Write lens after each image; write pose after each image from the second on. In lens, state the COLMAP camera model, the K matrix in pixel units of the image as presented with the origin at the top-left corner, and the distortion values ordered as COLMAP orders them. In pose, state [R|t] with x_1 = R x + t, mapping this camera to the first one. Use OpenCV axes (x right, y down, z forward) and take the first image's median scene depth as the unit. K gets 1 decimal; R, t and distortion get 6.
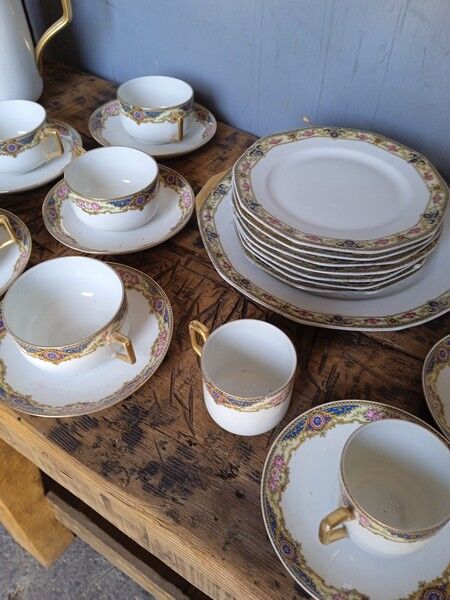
lens RADIAL K [[504.9, 0, 225.0], [0, 504.9, 300.0], [0, 0, 1]] dist [0.095813, -0.183630]
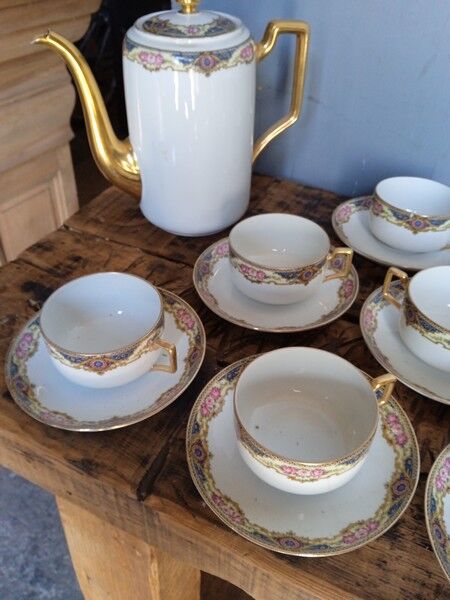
lens RADIAL K [[501.9, 0, 225.0], [0, 501.9, 300.0], [0, 0, 1]] dist [0.095815, -0.174434]
pose [[0.995256, -0.058966, 0.077392, -0.656756], [0.068595, 0.989358, -0.128321, -0.173450], [-0.069002, 0.133021, 0.988708, 0.235298]]
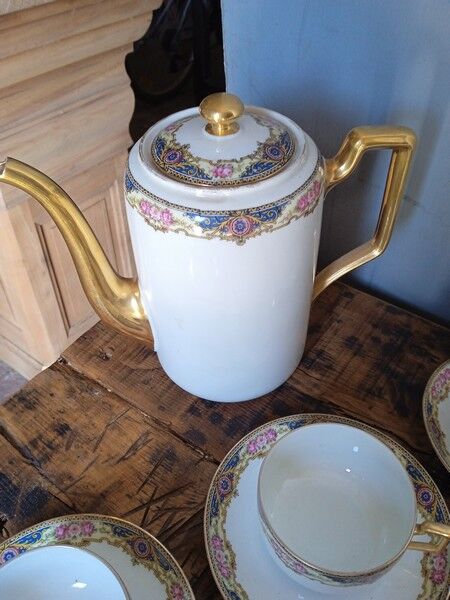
lens RADIAL K [[501.9, 0, 225.0], [0, 501.9, 300.0], [0, 0, 1]] dist [0.095815, -0.174434]
pose [[0.997783, 0.015162, -0.064808, -0.576465], [-0.018999, 0.998077, -0.059007, -0.573722], [0.063788, 0.060107, 0.996152, 0.502193]]
